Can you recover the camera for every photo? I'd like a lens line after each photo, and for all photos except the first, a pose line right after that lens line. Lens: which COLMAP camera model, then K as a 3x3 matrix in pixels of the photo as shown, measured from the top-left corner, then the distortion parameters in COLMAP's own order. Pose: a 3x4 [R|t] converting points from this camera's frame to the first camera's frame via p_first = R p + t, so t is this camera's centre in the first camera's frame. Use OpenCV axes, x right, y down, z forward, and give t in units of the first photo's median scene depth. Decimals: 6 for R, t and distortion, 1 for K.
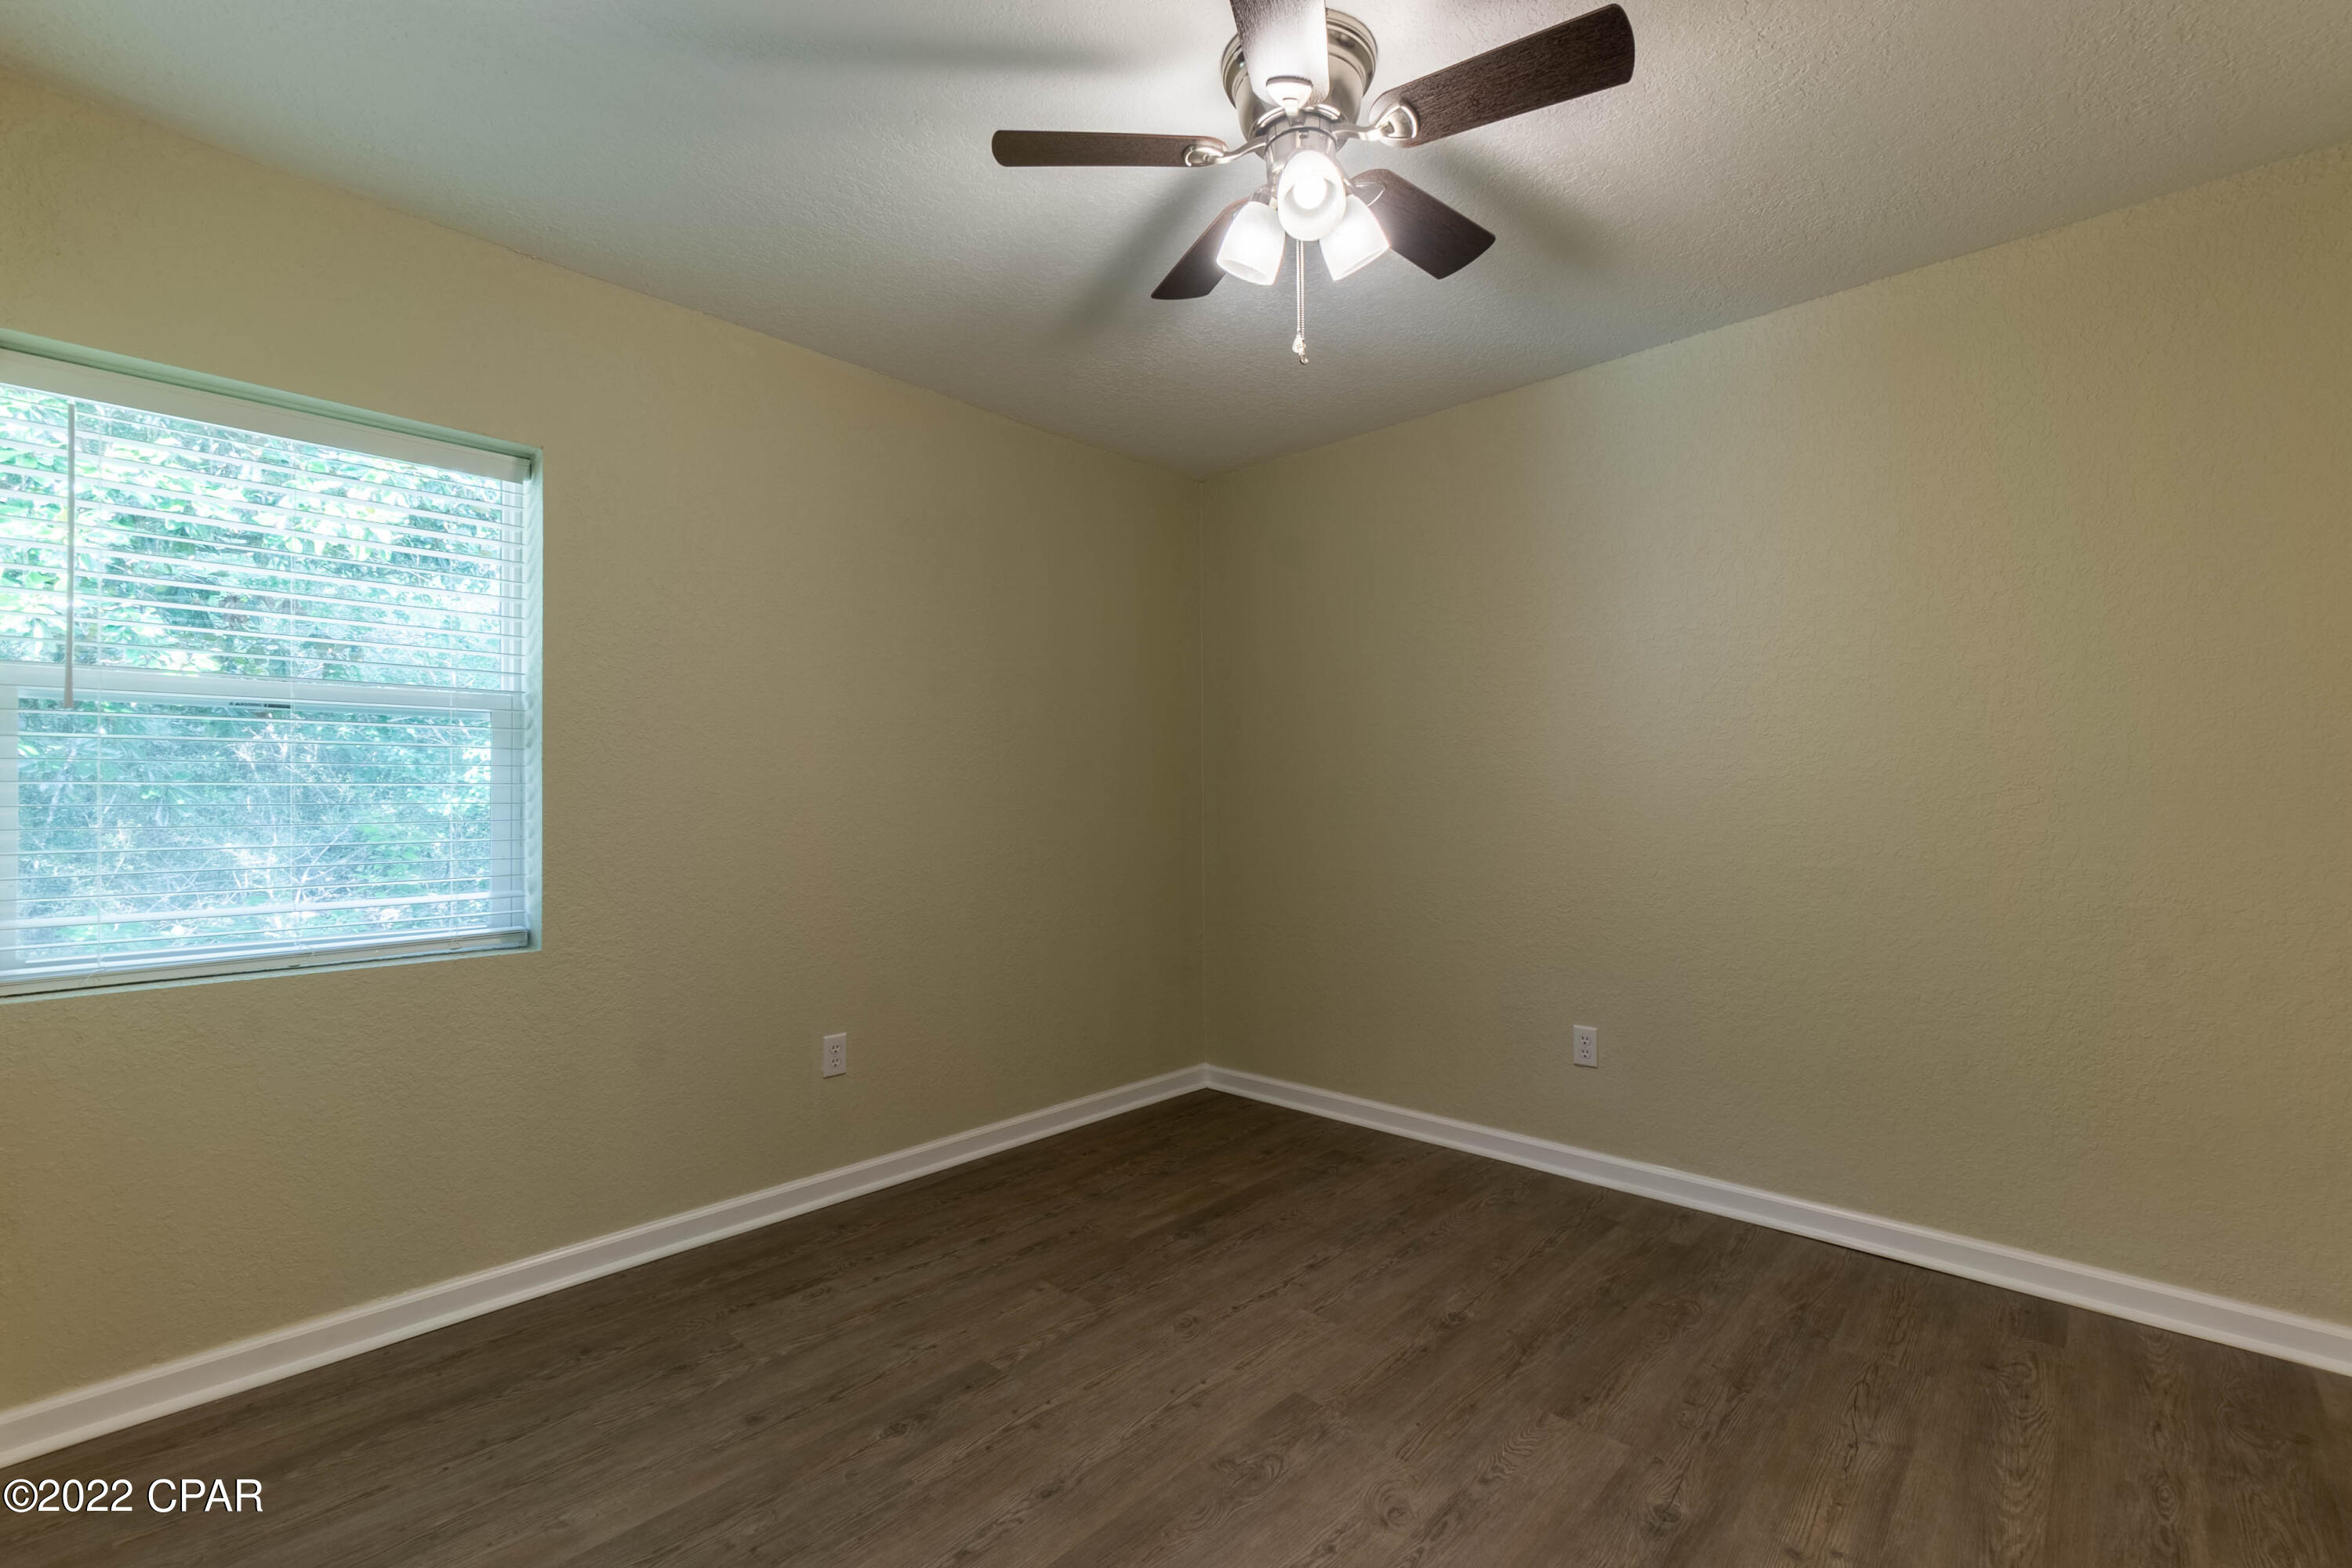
lens RADIAL K [[1026.8, 0, 1174.1], [0, 1026.8, 797.8], [0, 0, 1]] dist [-0.002877, 0.000014]
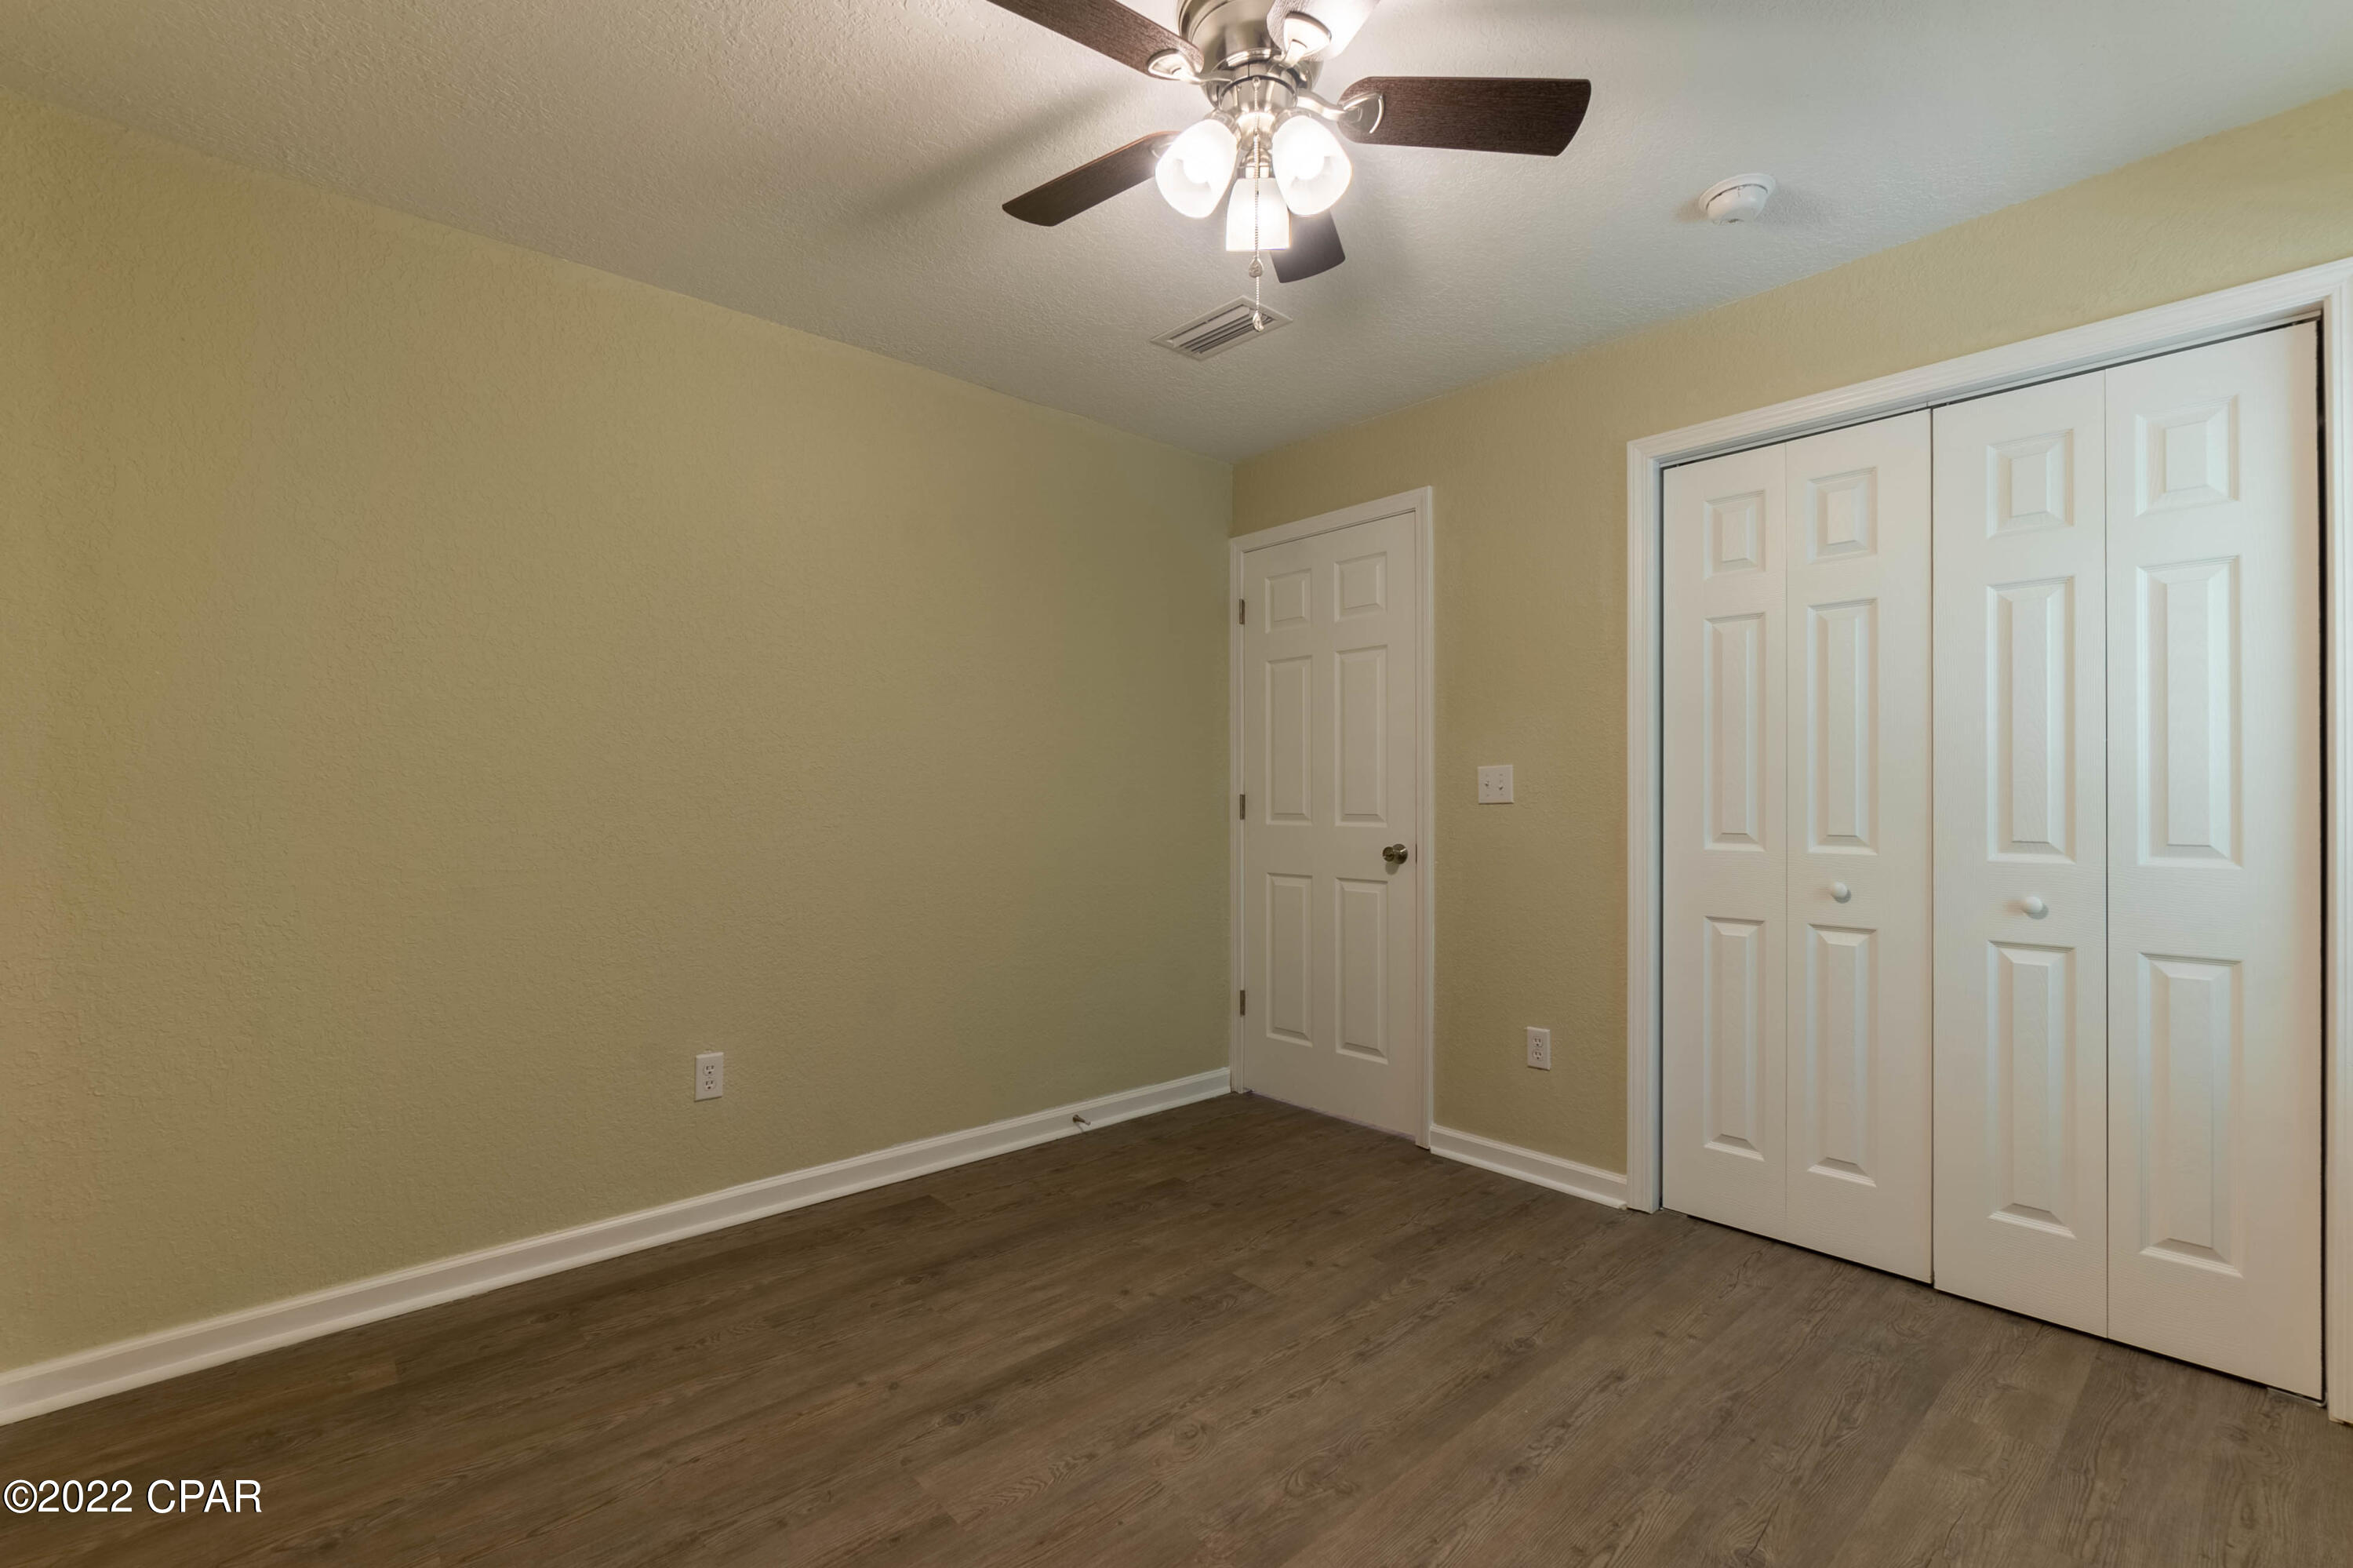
lens RADIAL K [[1027.3, 0, 1174.6], [0, 1027.3, 797.8], [0, 0, 1]] dist [-0.002877, 0.000014]
pose [[-0.995831, 0.001084, 0.091212, 0.122264], [0.000836, 0.999996, -0.002752, 0.006020], [-0.091214, -0.002664, -0.995828, 1.990145]]
